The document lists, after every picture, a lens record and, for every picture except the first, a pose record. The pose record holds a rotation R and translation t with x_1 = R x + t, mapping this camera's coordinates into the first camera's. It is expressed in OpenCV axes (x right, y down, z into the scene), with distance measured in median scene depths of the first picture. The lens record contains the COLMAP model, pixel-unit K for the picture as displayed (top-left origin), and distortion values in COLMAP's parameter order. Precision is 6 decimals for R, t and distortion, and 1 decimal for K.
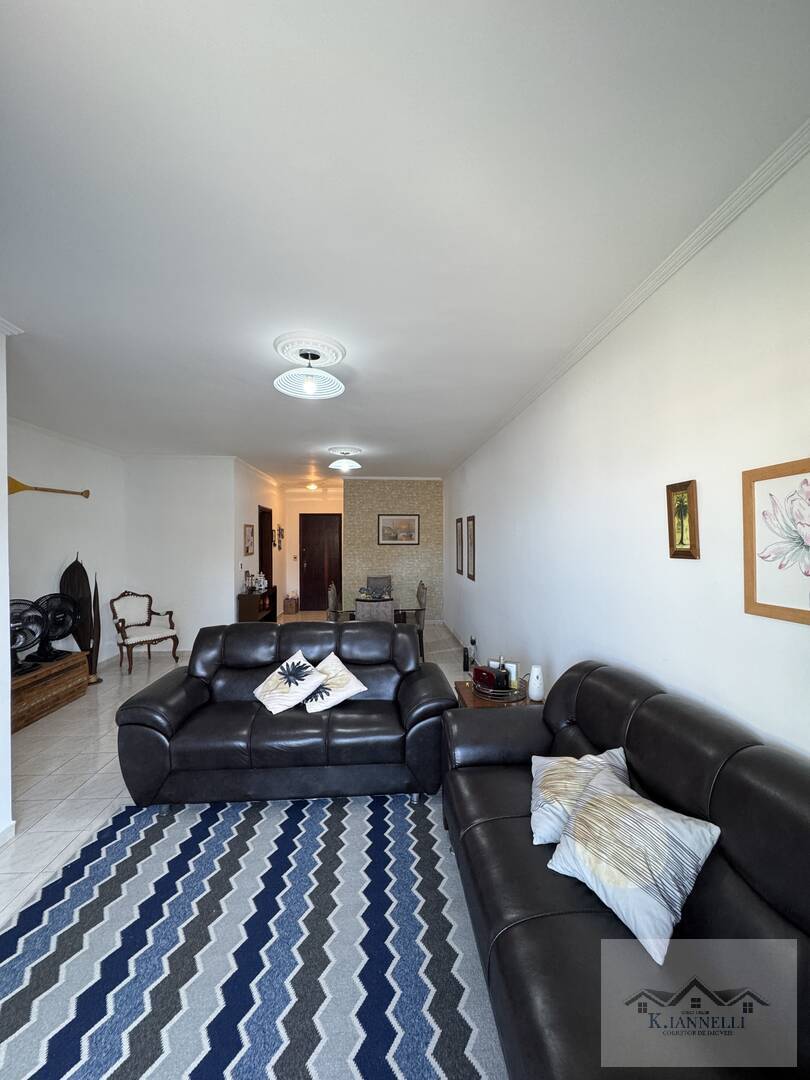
lens RADIAL K [[431.4, 0, 399.8], [0, 431.4, 538.9], [0, 0, 1]] dist [-0.001414, 0.000771]
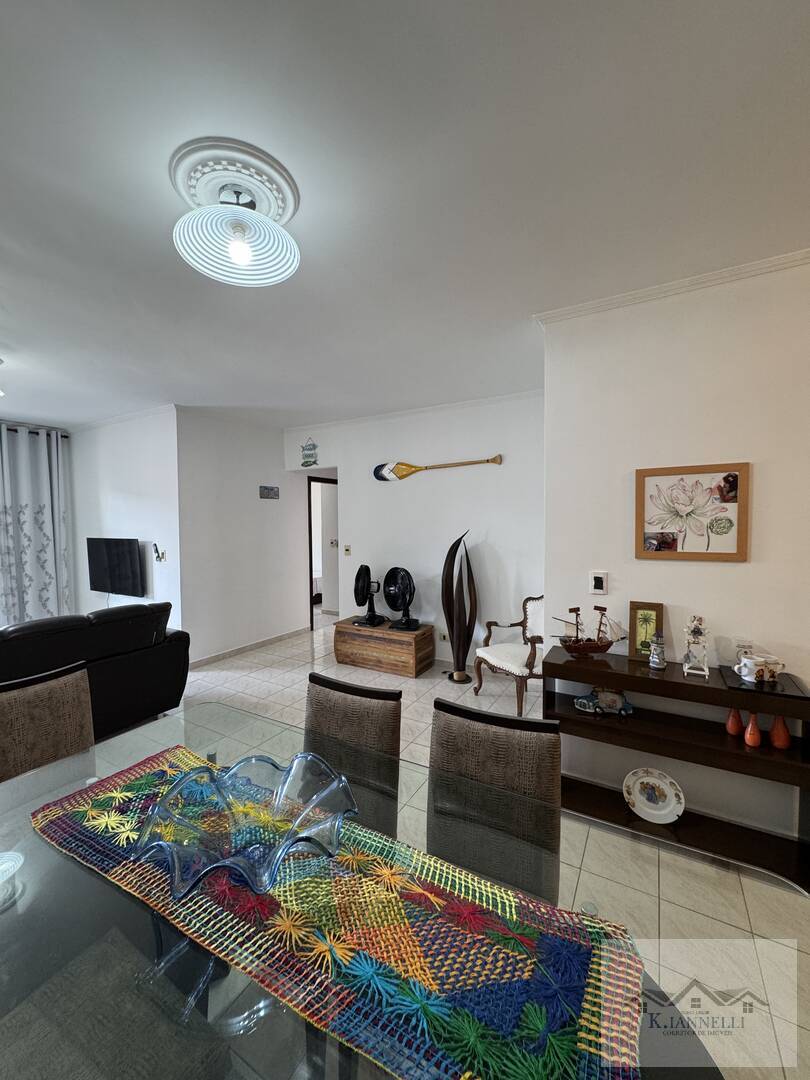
lens RADIAL K [[431.4, 0, 398.4], [0, 431.4, 535.0], [0, 0, 1]] dist [-0.001414, 0.000771]
pose [[-0.575964, 0.054140, -0.815680, 0.062417], [0.028256, 0.998527, 0.046325, -0.007729], [0.816987, 0.003633, -0.576645, 1.270395]]
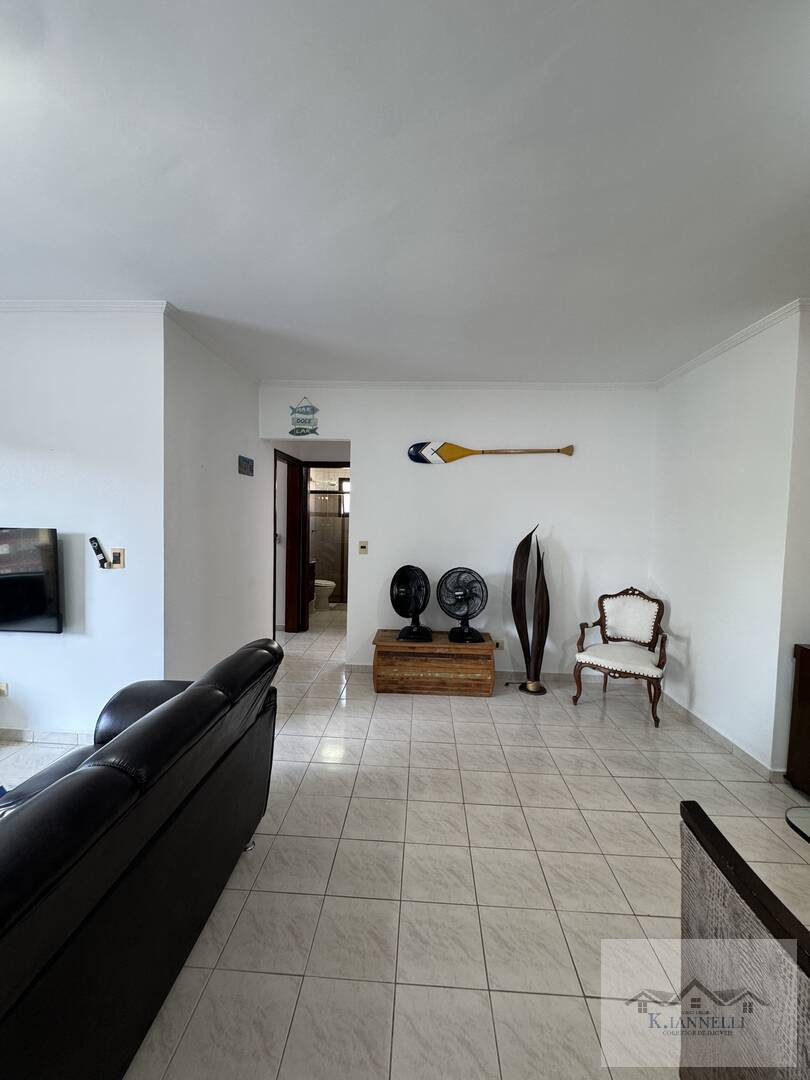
lens RADIAL K [[431.4, 0, 402.8], [0, 431.4, 531.5], [0, 0, 1]] dist [-0.001414, 0.000771]
pose [[-0.127480, 0.055664, -0.990278, 0.087297], [-0.009904, 0.998303, 0.057390, -0.003740], [0.991792, 0.017124, -0.126713, 0.771390]]
